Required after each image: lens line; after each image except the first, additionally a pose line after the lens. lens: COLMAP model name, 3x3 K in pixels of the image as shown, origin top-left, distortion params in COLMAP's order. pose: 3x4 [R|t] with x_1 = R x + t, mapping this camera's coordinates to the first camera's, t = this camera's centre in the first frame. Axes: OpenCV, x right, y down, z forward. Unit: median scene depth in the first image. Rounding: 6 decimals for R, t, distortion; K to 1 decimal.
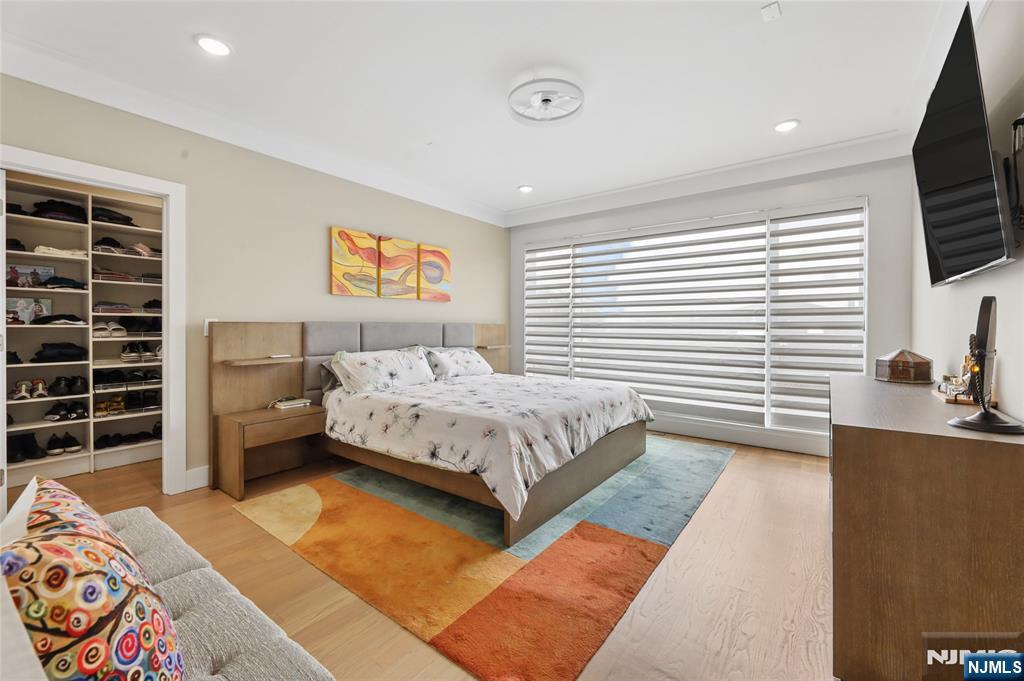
lens RADIAL K [[416.9, 0, 508.6], [0, 416.9, 329.3], [0, 0, 1]] dist [-0.001302, -0.000435]
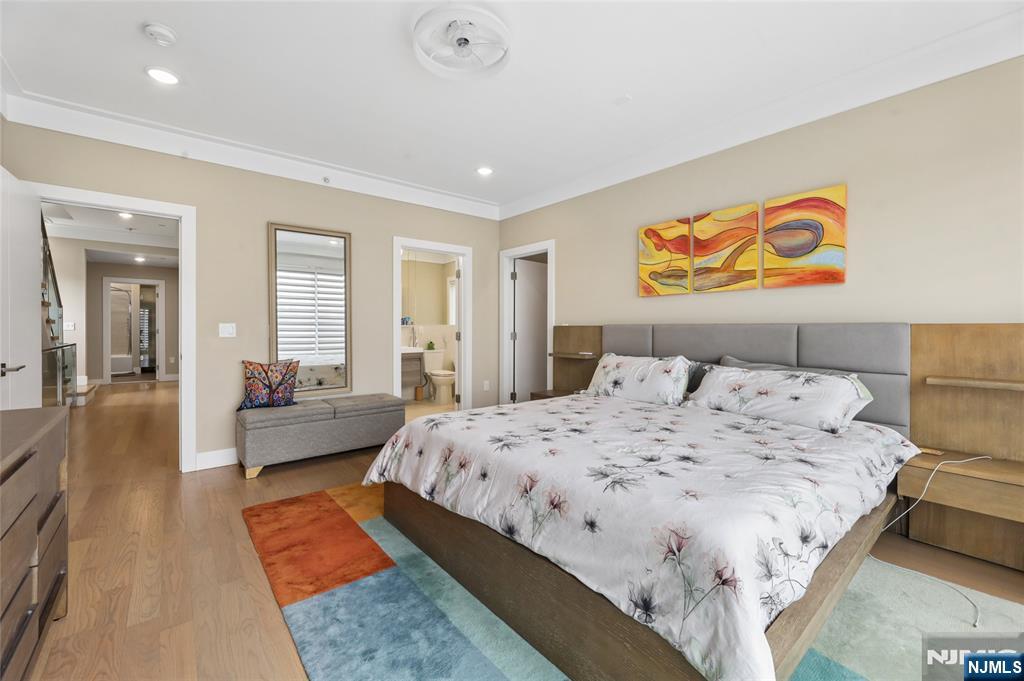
lens RADIAL K [[416.9, 0, 508.6], [0, 416.9, 329.3], [0, 0, 1]] dist [-0.001302, -0.000435]
pose [[-0.227002, -0.000363, -0.973894, 0.588627], [-0.009585, 0.999952, 0.001862, -0.005239], [0.973847, 0.009758, -0.226995, 0.888278]]
